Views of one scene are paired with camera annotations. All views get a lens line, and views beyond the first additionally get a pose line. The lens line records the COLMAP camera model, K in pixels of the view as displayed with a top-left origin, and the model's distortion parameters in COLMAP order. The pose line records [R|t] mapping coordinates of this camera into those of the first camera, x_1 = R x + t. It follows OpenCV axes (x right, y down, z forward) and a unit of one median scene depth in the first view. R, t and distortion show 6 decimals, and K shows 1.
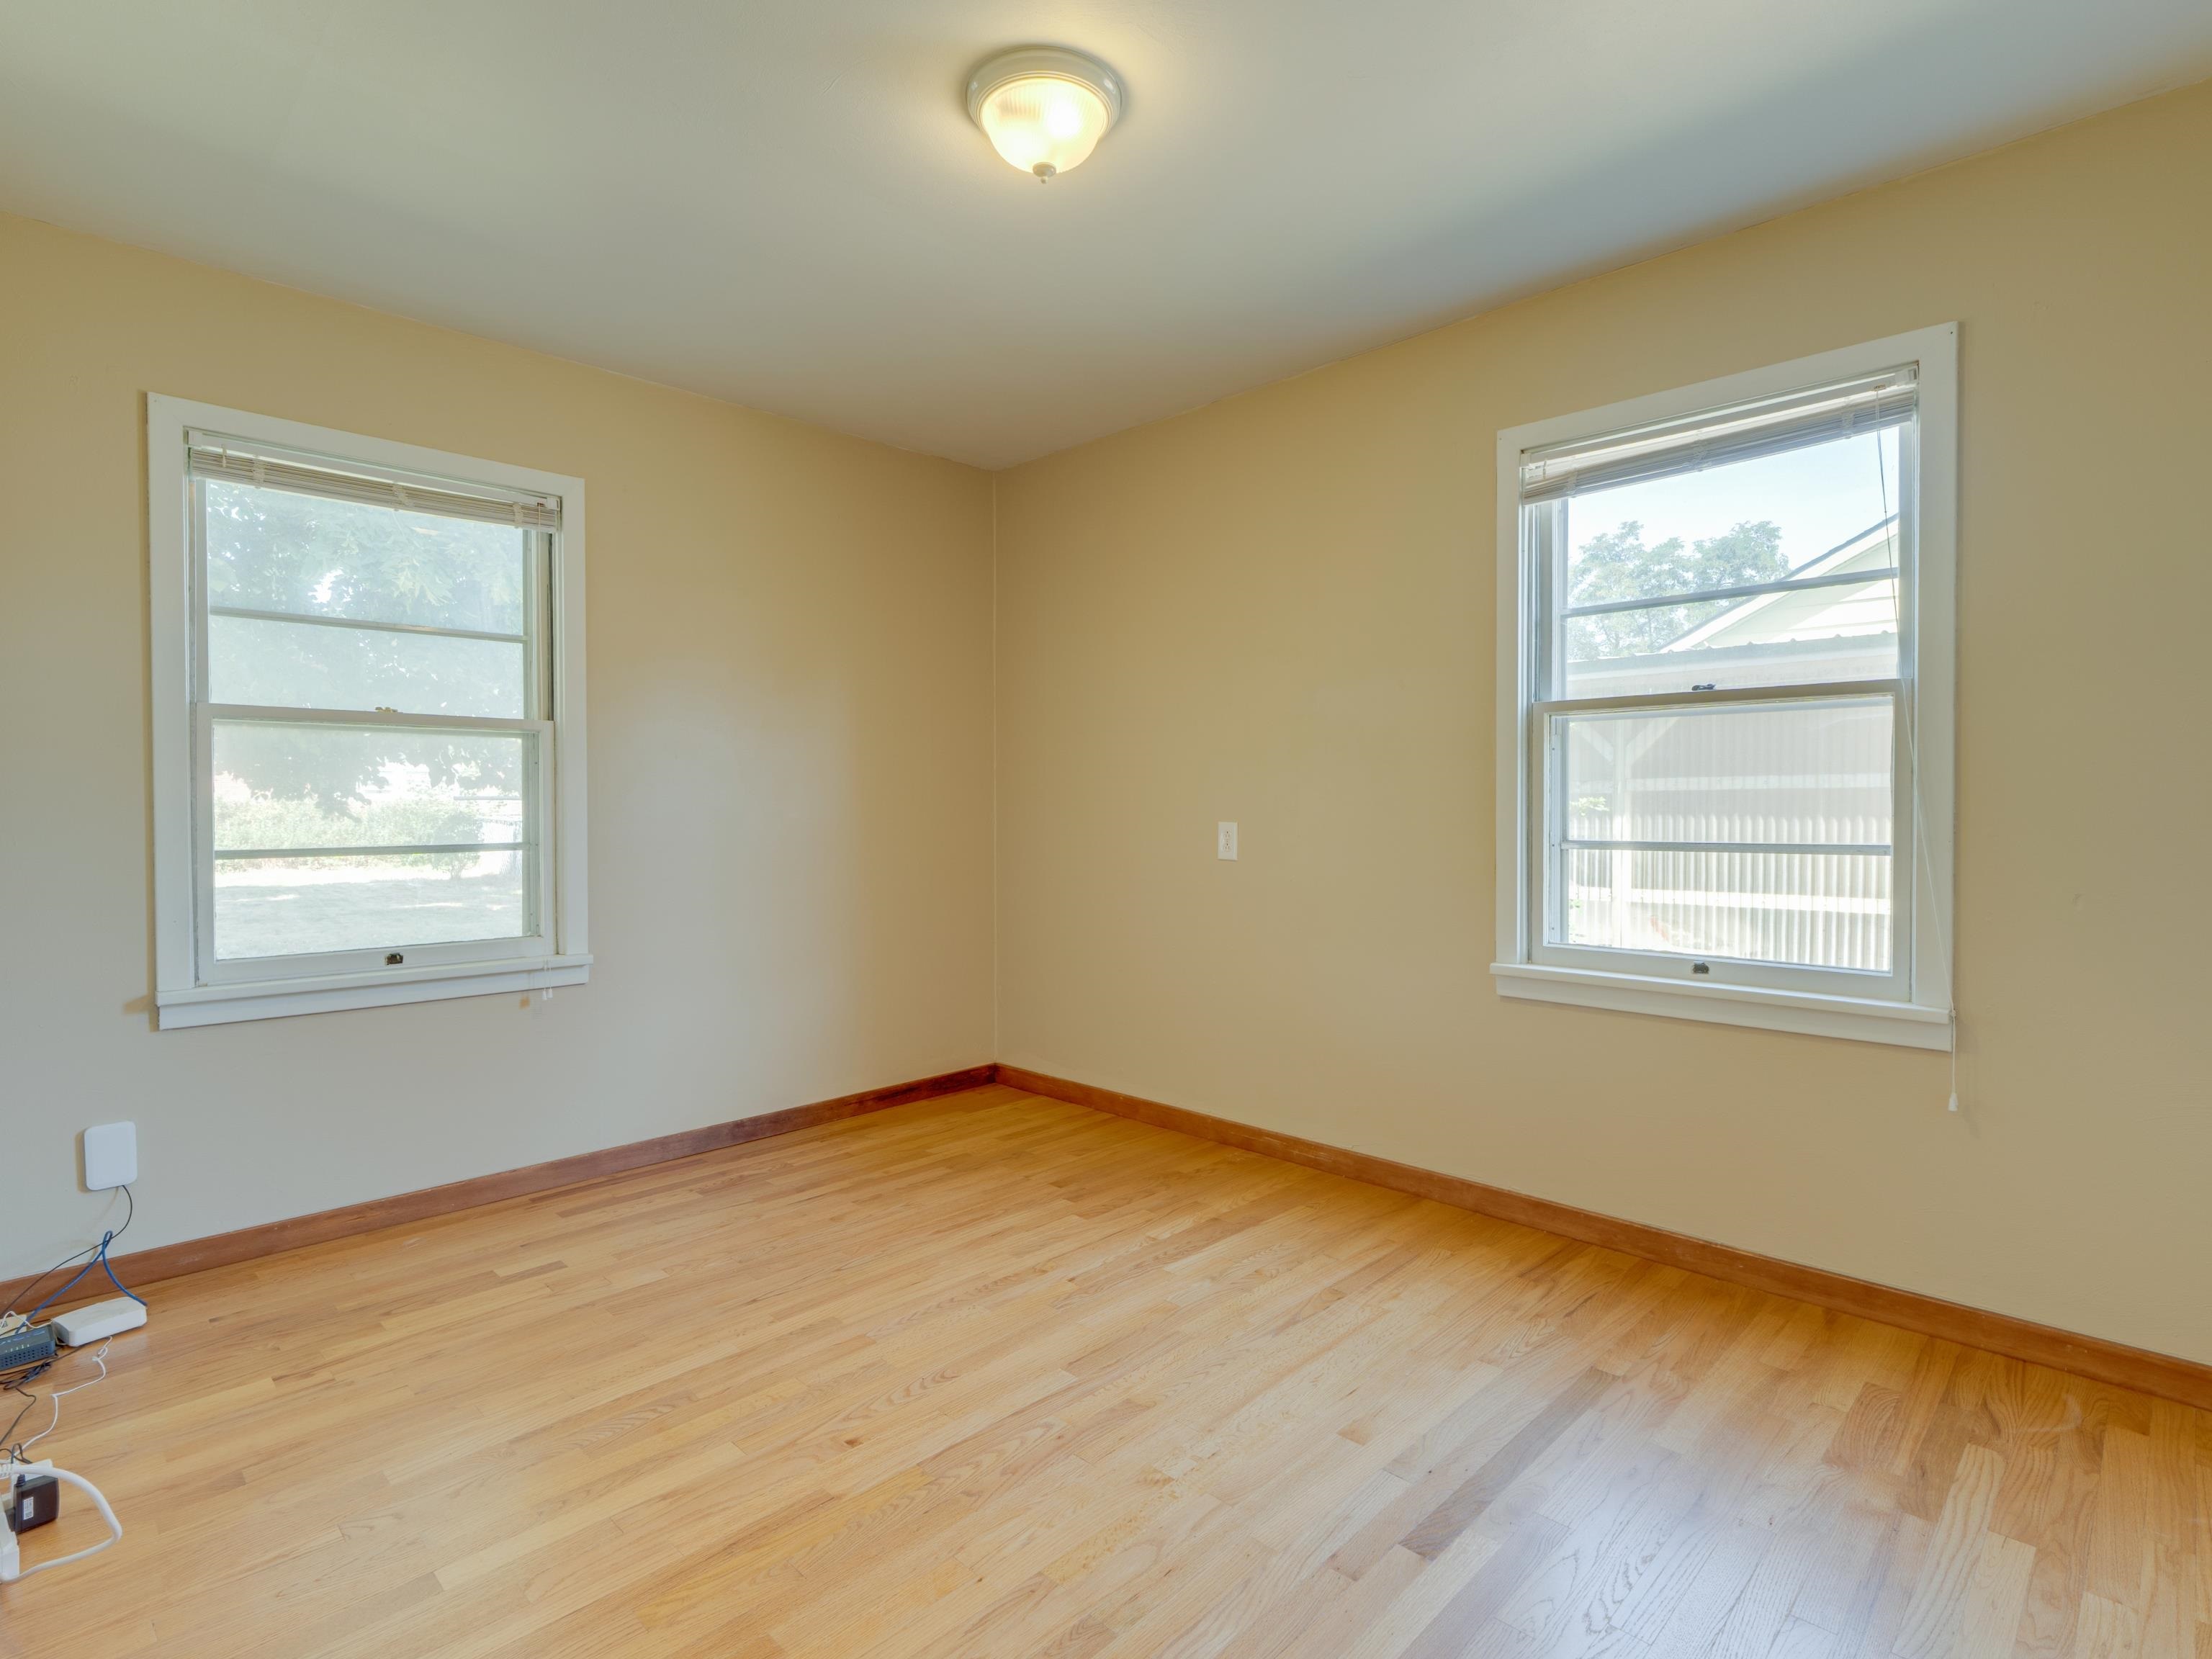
lens RADIAL K [[1119.7, 0, 1120.8], [0, 1119.7, 824.0], [0, 0, 1]] dist [-0.004023, -0.000371]
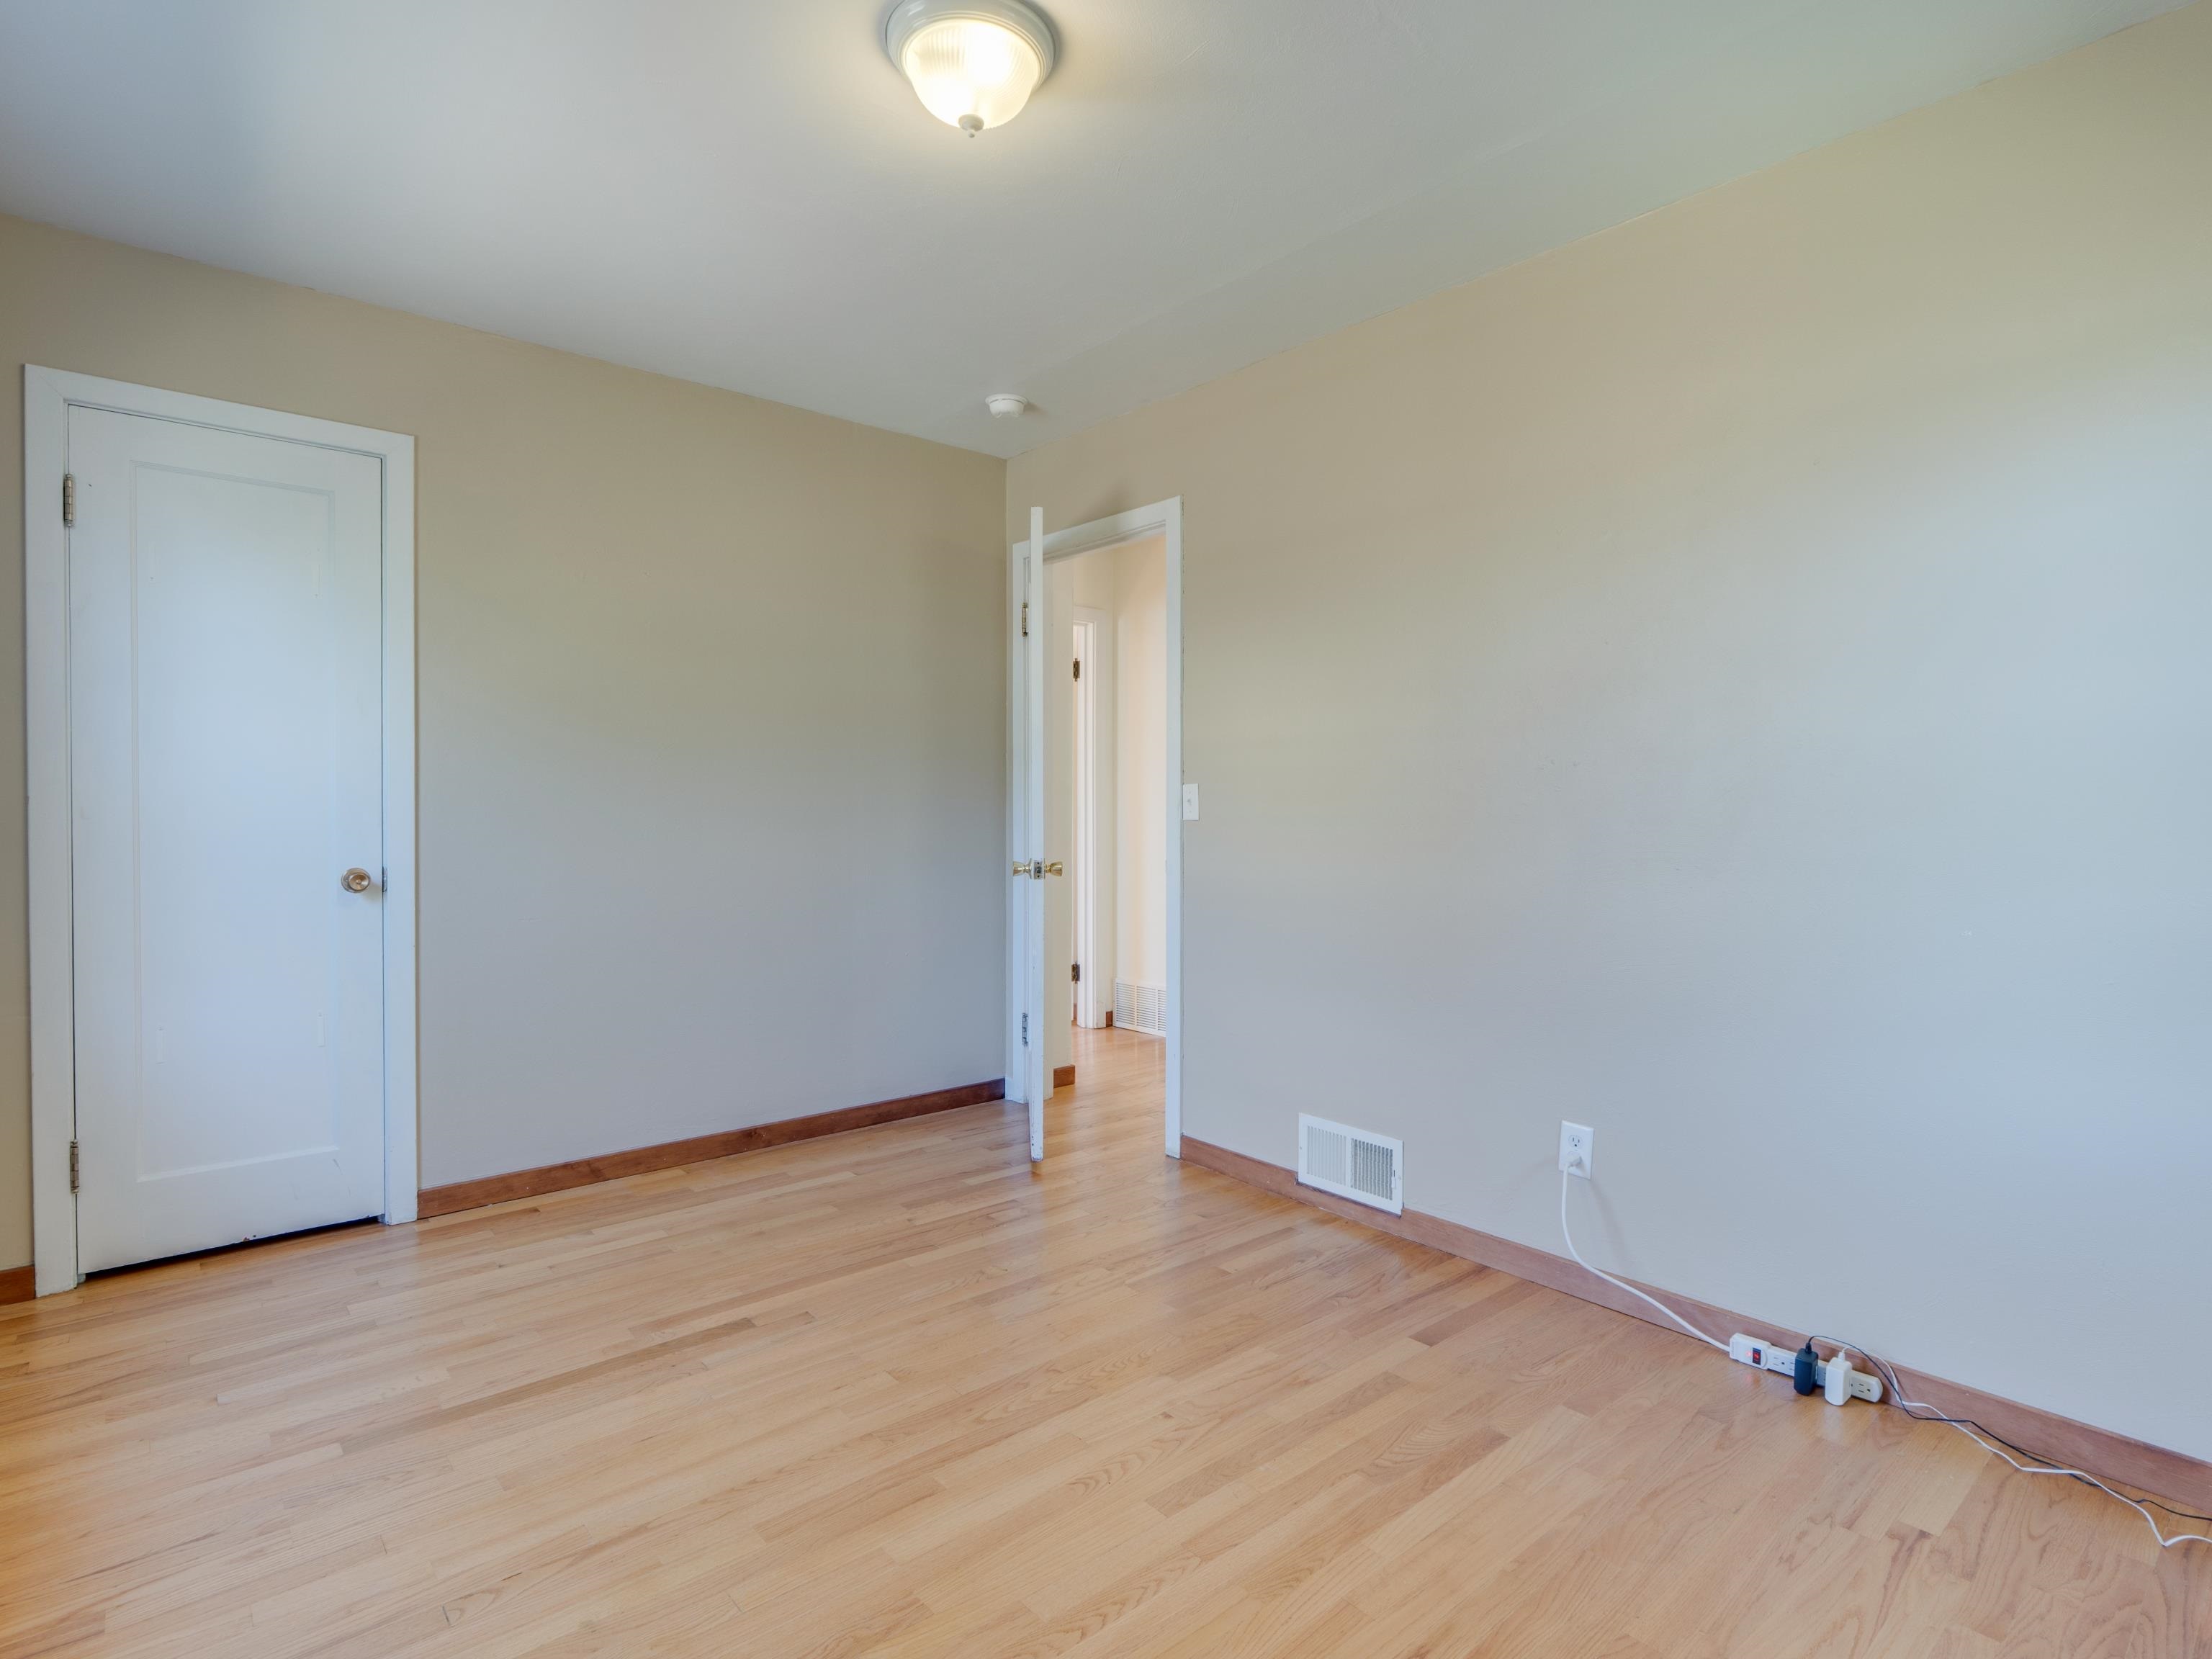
lens RADIAL K [[1119.7, 0, 1120.8], [0, 1119.7, 824.0], [0, 0, 1]] dist [-0.004023, -0.000371]
pose [[-0.997039, -0.002014, 0.076876, -0.264405], [0.000631, 0.999409, 0.034372, -0.035079], [-0.076900, 0.034319, -0.996448, 1.936207]]
